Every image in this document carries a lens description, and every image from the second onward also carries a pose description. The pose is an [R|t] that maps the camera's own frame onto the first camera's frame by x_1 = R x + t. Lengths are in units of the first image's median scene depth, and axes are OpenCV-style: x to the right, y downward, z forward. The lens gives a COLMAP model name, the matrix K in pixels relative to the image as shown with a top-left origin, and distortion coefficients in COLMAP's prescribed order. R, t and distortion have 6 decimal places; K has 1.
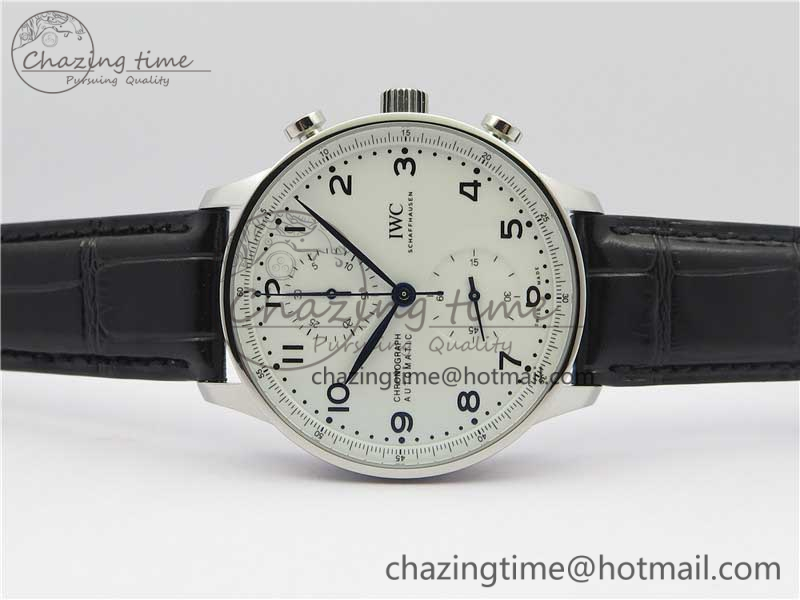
lens RADIAL K [[805.1, 0, 397.6], [0, 805.1, 299.8], [0, 0, 1]] dist [0.007918, 0.000000]
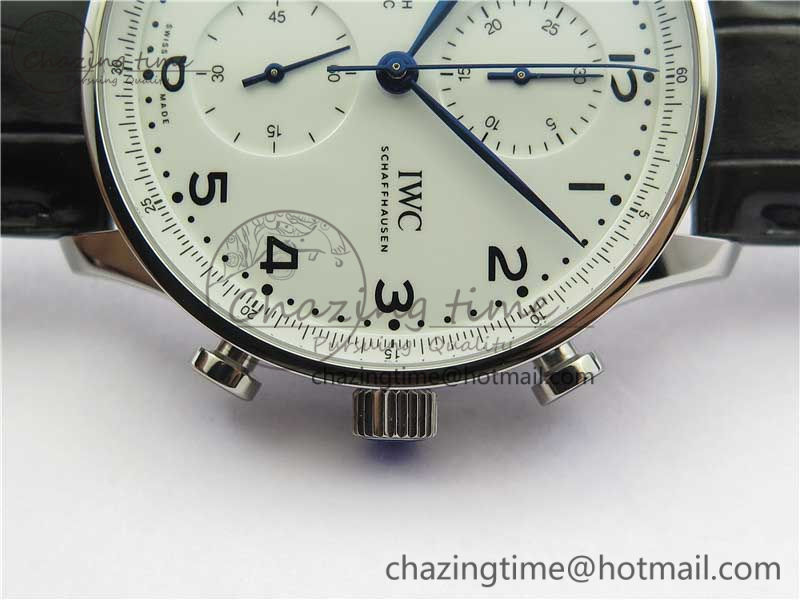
lens RADIAL K [[654.5, 0, 396.8], [0, 654.5, 299.8], [0, 0, 1]] dist [-0.013712, -0.003248]
pose [[-0.999855, -0.003040, -0.016757, 0.014910], [0.002056, -0.998289, 0.058431, -0.194690], [-0.016906, 0.058388, 0.998151, 0.541200]]
